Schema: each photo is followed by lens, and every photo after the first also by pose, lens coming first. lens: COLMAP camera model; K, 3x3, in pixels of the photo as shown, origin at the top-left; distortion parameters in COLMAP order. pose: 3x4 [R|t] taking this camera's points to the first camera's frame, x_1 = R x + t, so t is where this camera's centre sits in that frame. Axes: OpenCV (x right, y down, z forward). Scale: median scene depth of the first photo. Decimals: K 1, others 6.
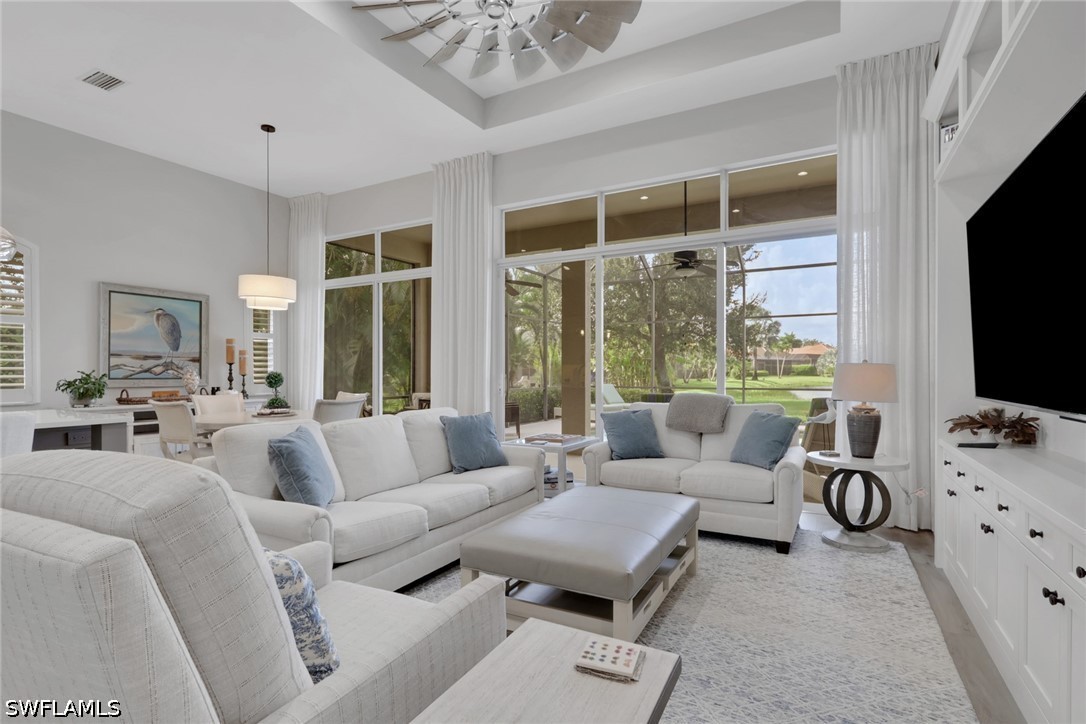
lens RADIAL K [[522.3, 0, 549.1], [0, 522.3, 365.8], [0, 0, 1]] dist [-0.005421, -0.000412]
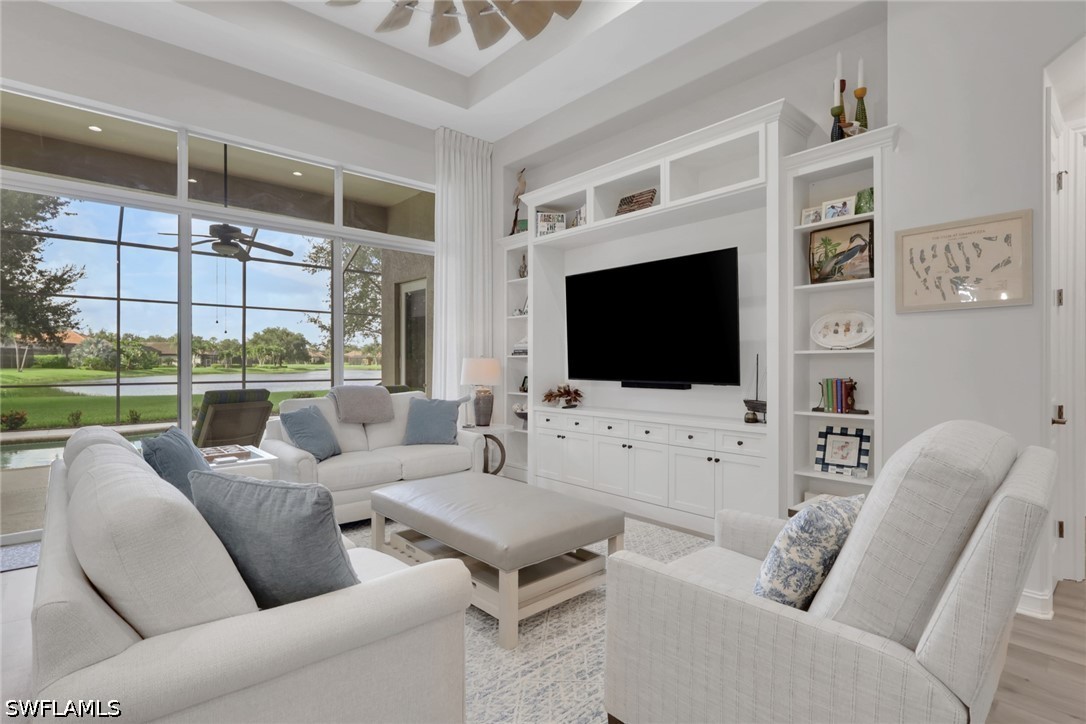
lens RADIAL K [[522.3, 0, 543.4], [0, 522.3, 359.5], [0, 0, 1]] dist [-0.005421, -0.000412]
pose [[0.355056, 0.005662, 0.934828, -0.579651], [-0.008881, 0.999957, -0.002683, 0.000085], [-0.934803, -0.007350, 0.355091, 0.319444]]
